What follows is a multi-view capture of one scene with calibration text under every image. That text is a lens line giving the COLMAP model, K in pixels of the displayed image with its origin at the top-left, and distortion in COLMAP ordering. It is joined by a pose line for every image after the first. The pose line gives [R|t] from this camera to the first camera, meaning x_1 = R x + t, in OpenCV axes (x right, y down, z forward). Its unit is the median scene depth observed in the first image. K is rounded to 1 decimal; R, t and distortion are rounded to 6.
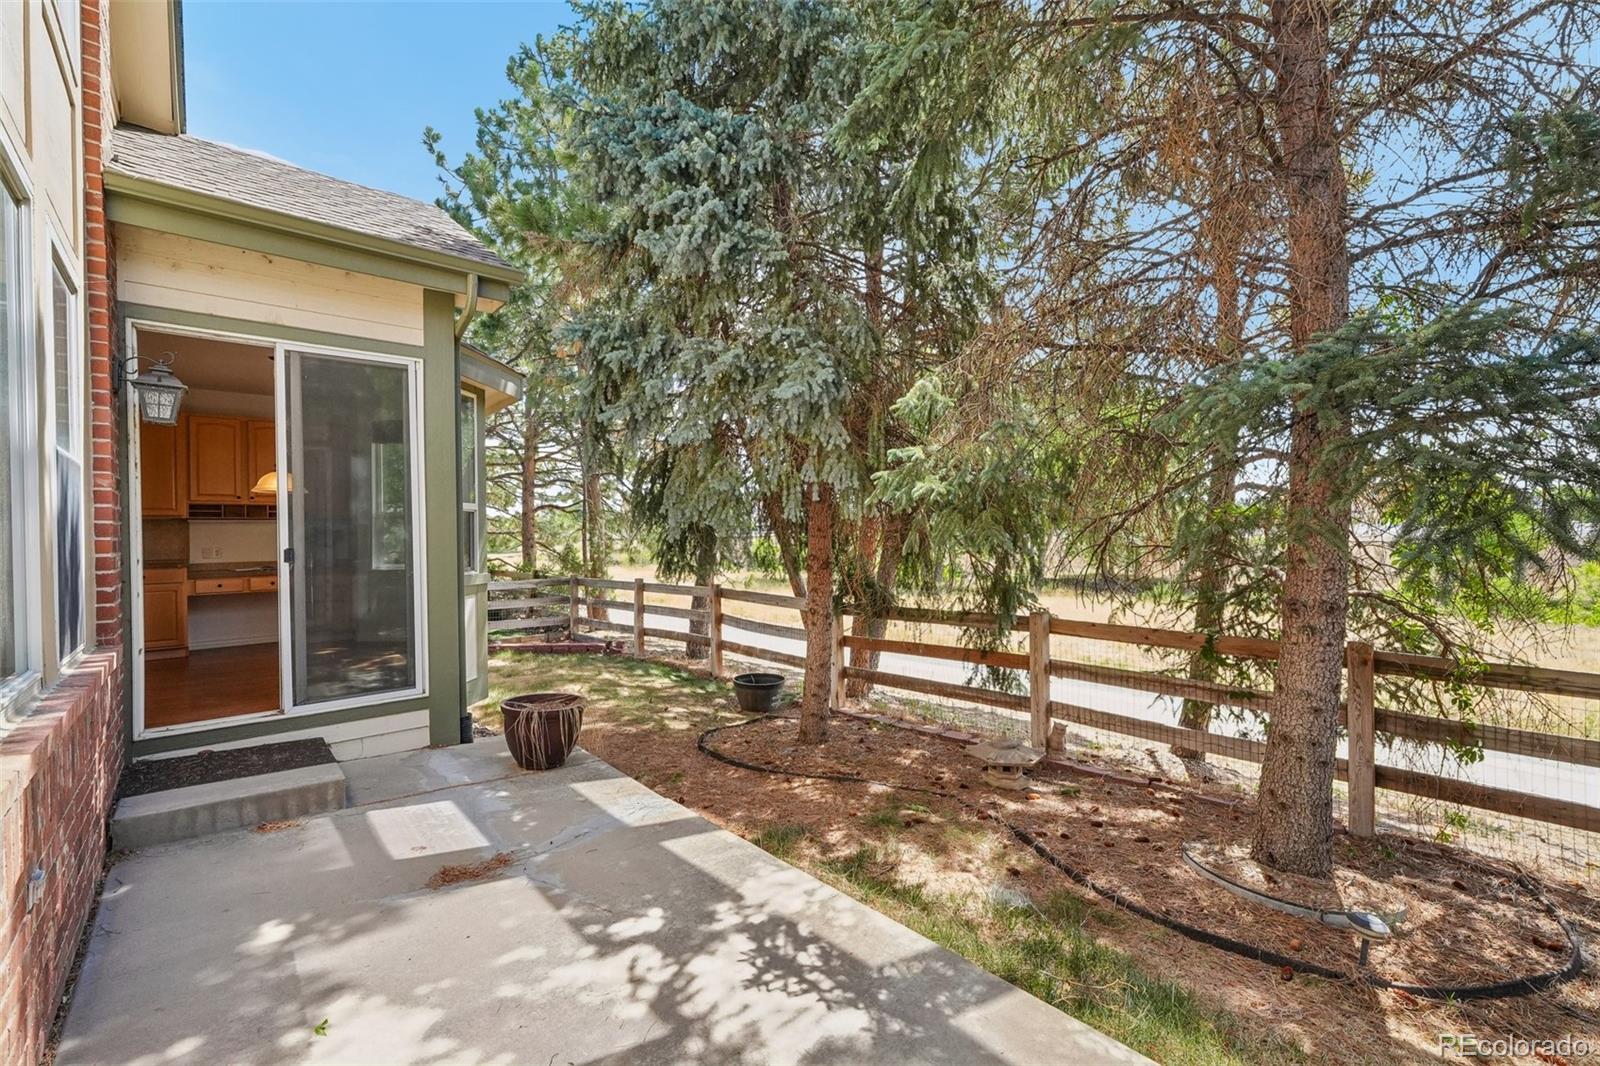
lens RADIAL K [[689.4, 0, 812.6], [0, 689.4, 531.4], [0, 0, 1]] dist [-0.004010, 0.004314]
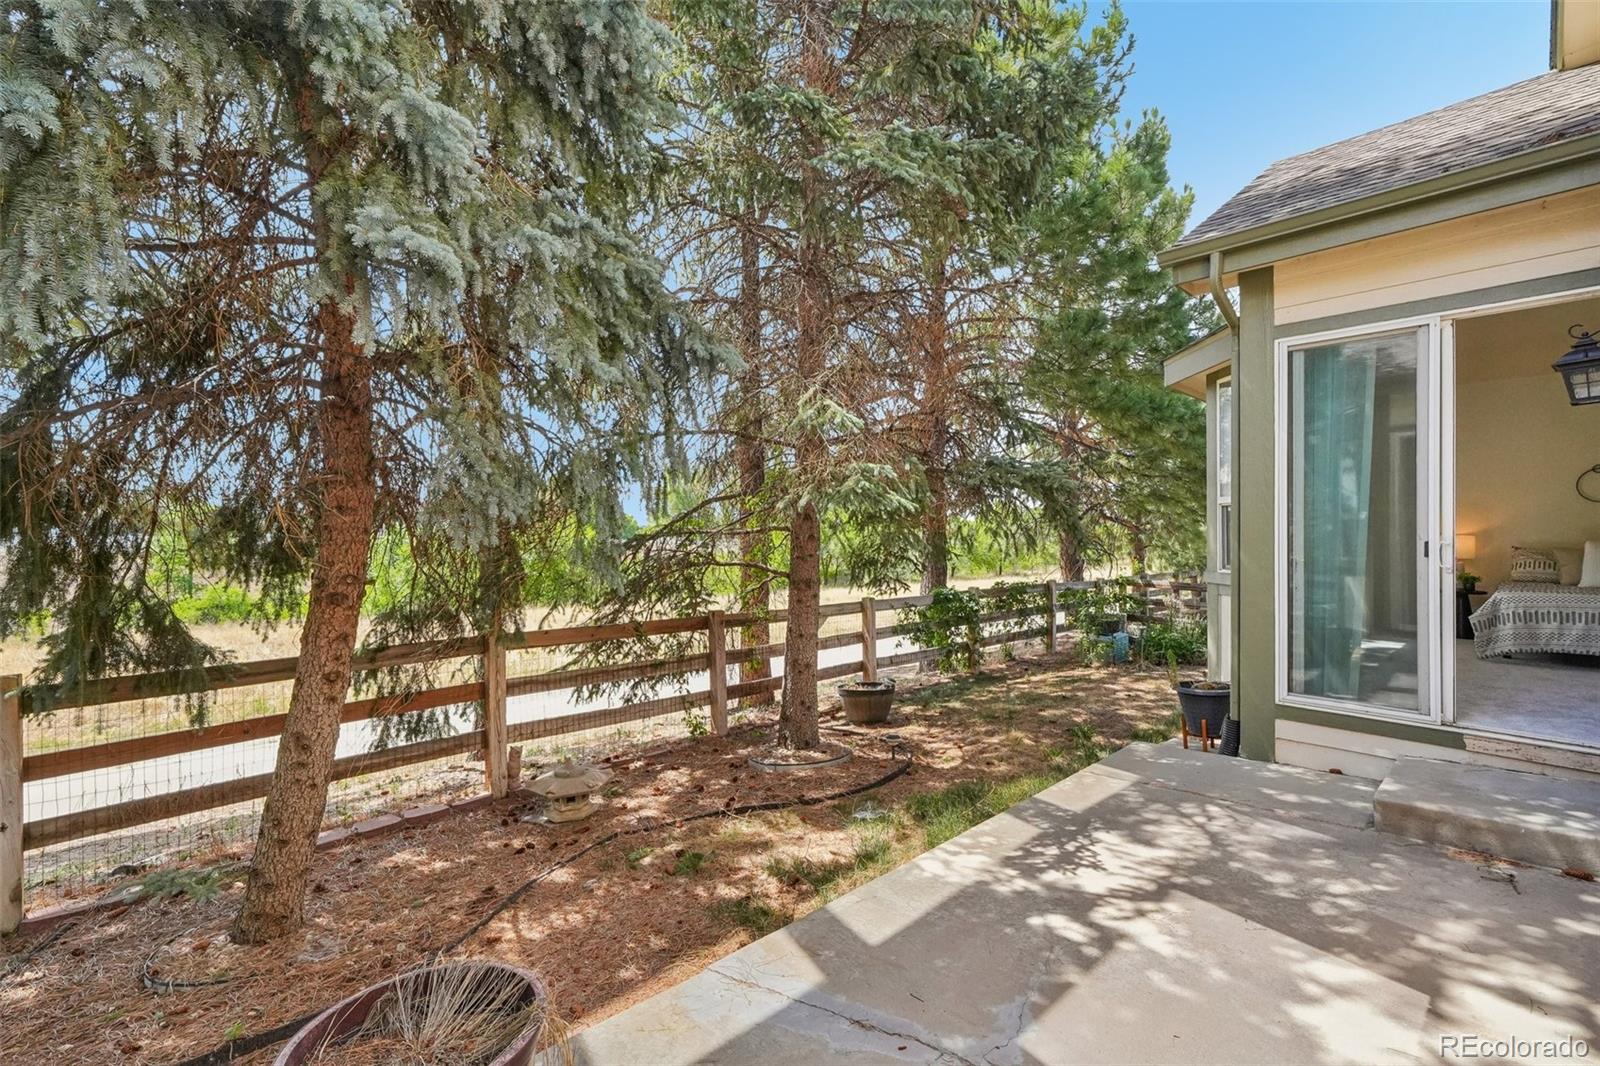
lens RADIAL K [[689.4, 0, 810.1], [0, 689.4, 533.5], [0, 0, 1]] dist [-0.004010, 0.004314]
pose [[-0.028566, 0.014611, 0.999485, -1.027773], [-0.000913, 0.999892, -0.014643, 0.016602], [-0.999591, -0.001331, -0.028549, 1.153000]]
